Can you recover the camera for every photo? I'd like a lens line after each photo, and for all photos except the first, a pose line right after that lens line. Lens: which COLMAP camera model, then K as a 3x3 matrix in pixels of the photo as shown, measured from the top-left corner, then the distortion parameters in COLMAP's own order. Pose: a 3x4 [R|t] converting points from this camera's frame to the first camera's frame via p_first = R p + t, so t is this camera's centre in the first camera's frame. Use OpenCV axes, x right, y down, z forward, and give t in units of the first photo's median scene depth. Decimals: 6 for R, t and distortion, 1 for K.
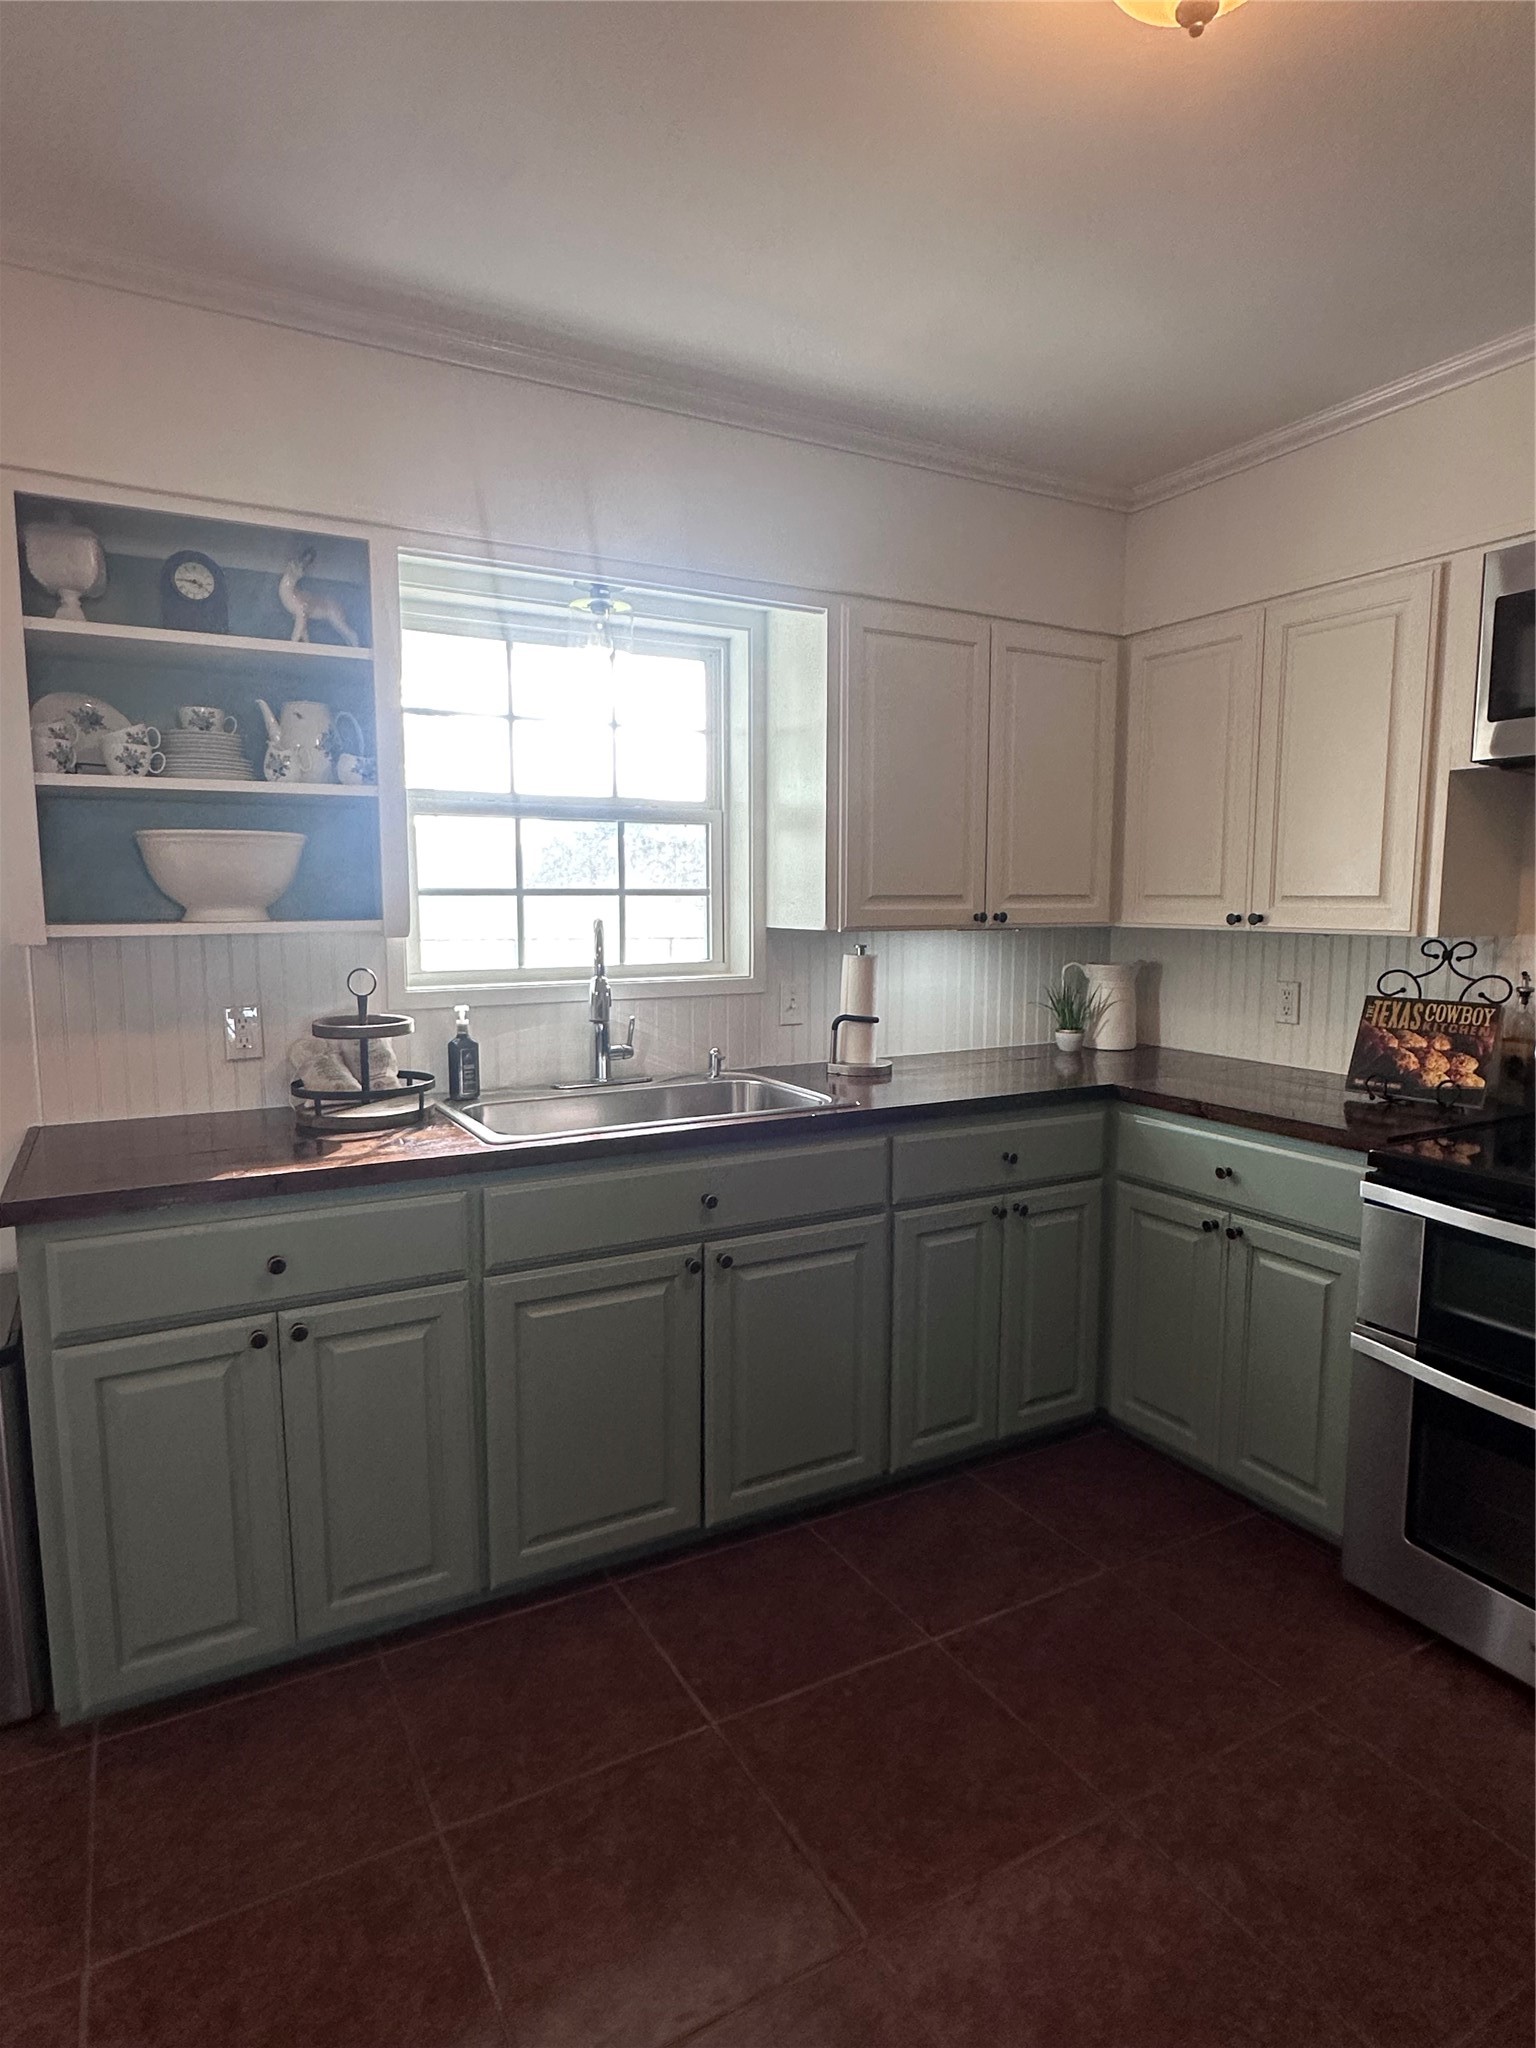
lens RADIAL K [[1133.8, 0, 769.4], [0, 1133.8, 1025.1], [0, 0, 1]] dist [-0.003763, -0.000443]
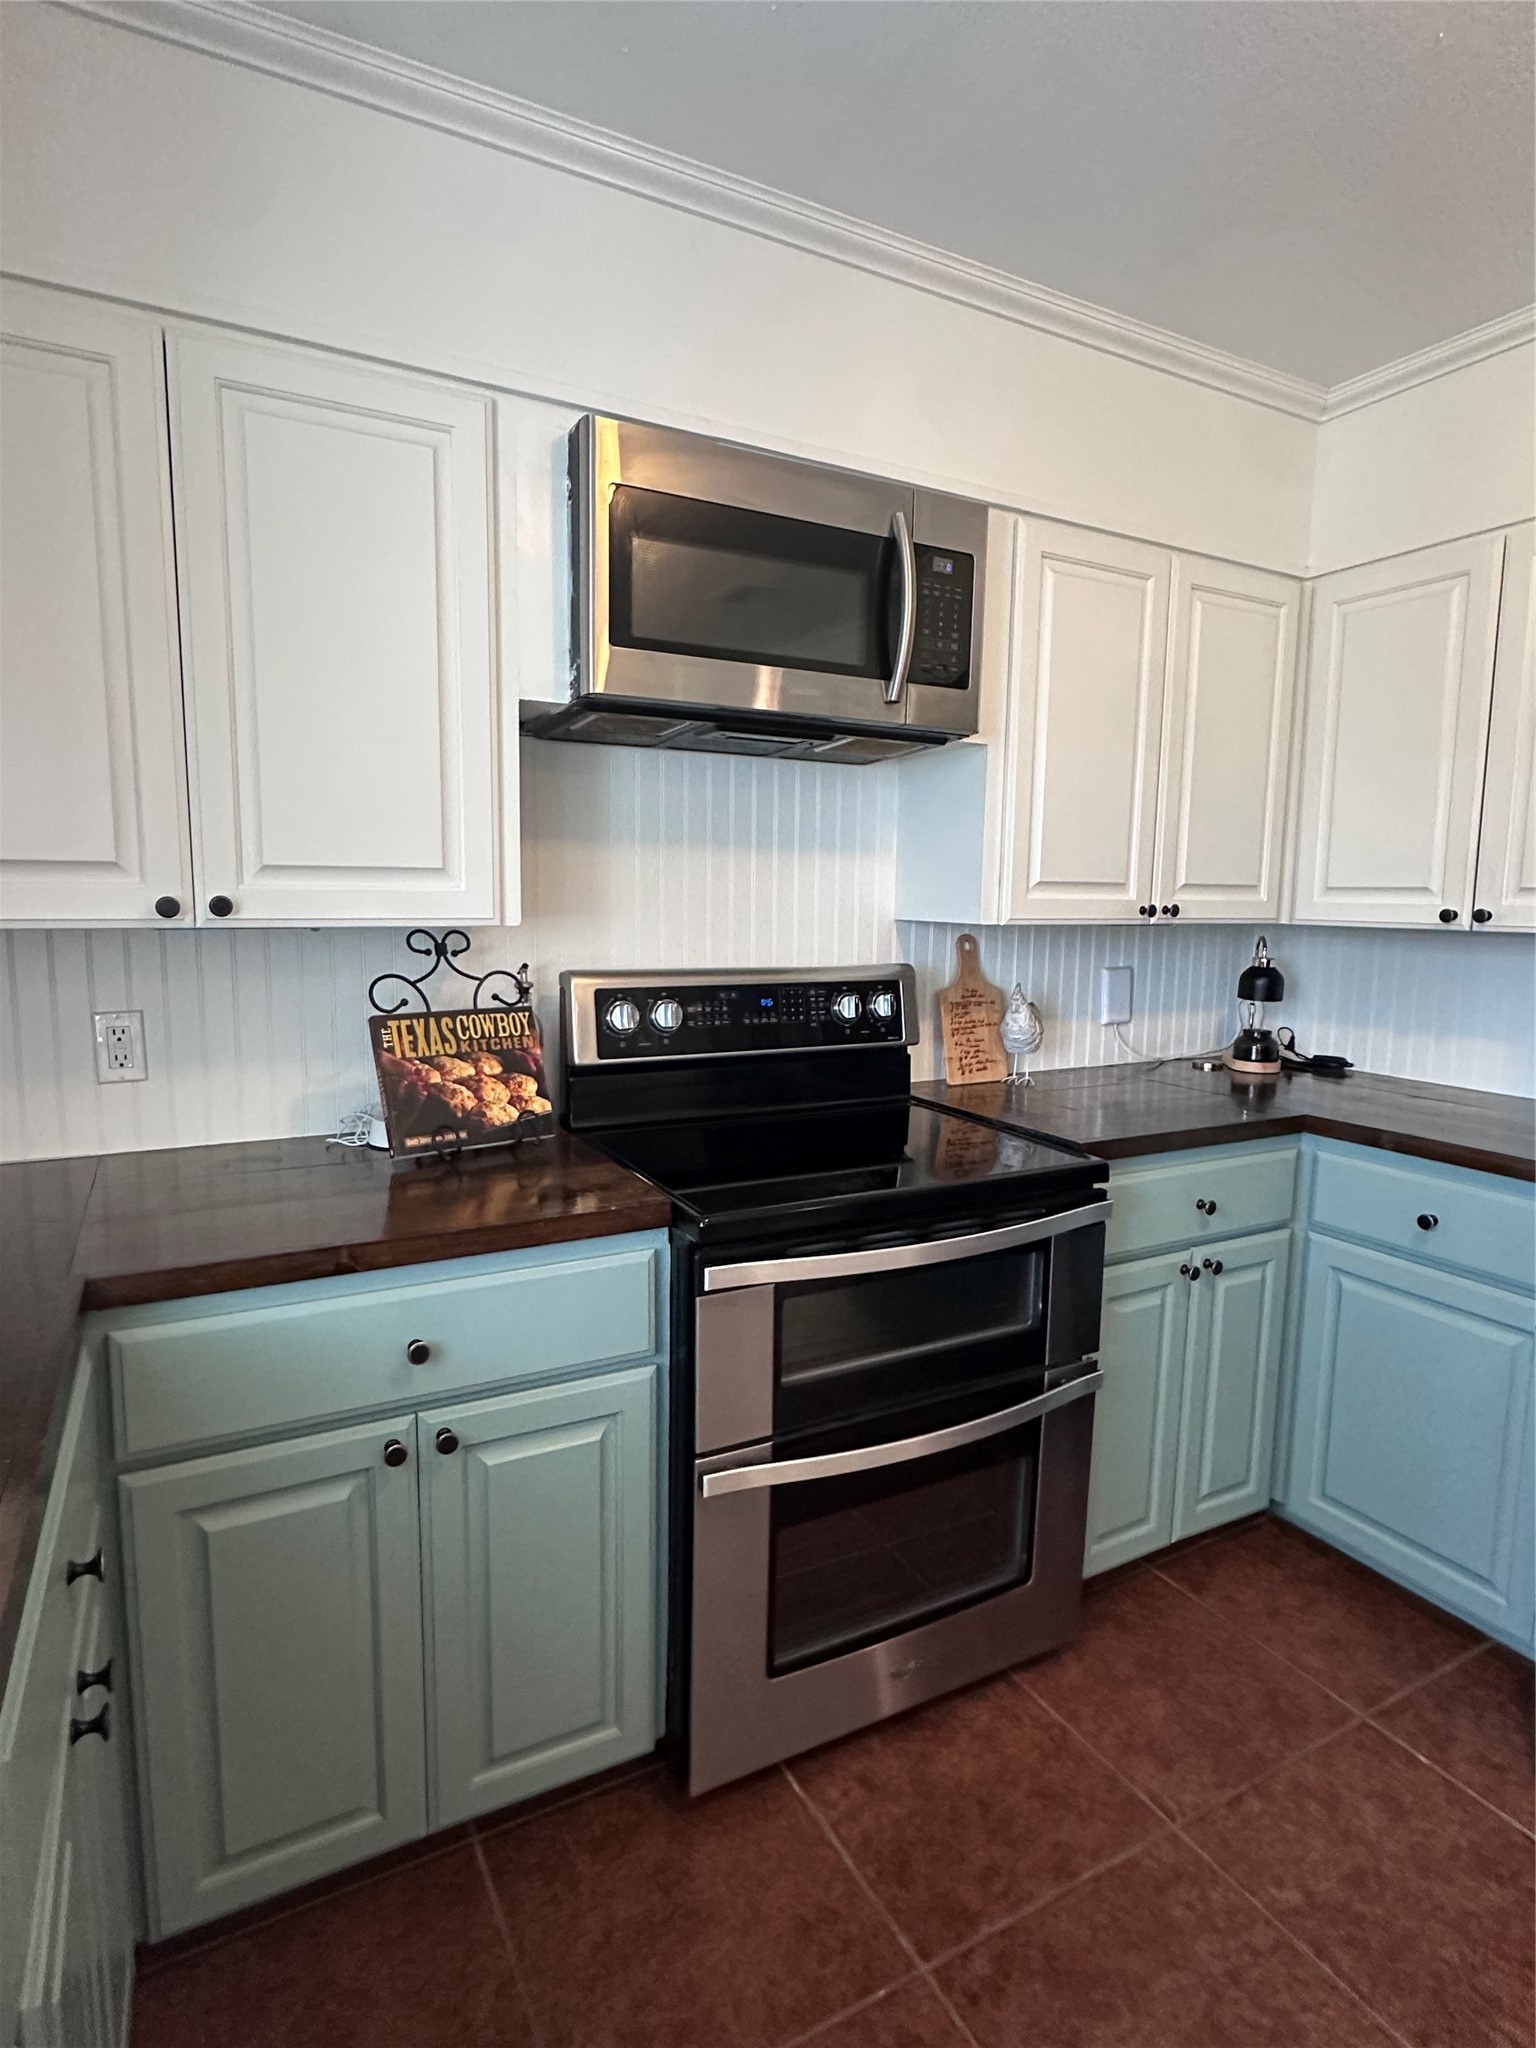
lens RADIAL K [[1084.5, 0, 768.2], [0, 1084.5, 1019.3], [0, 0, 1]] dist [0.002623, -0.000681]
pose [[0.007900, -0.123644, 0.992295, -0.118625], [0.097794, 0.987665, 0.122289, -0.083442], [-0.995175, 0.096074, 0.019894, 0.782773]]
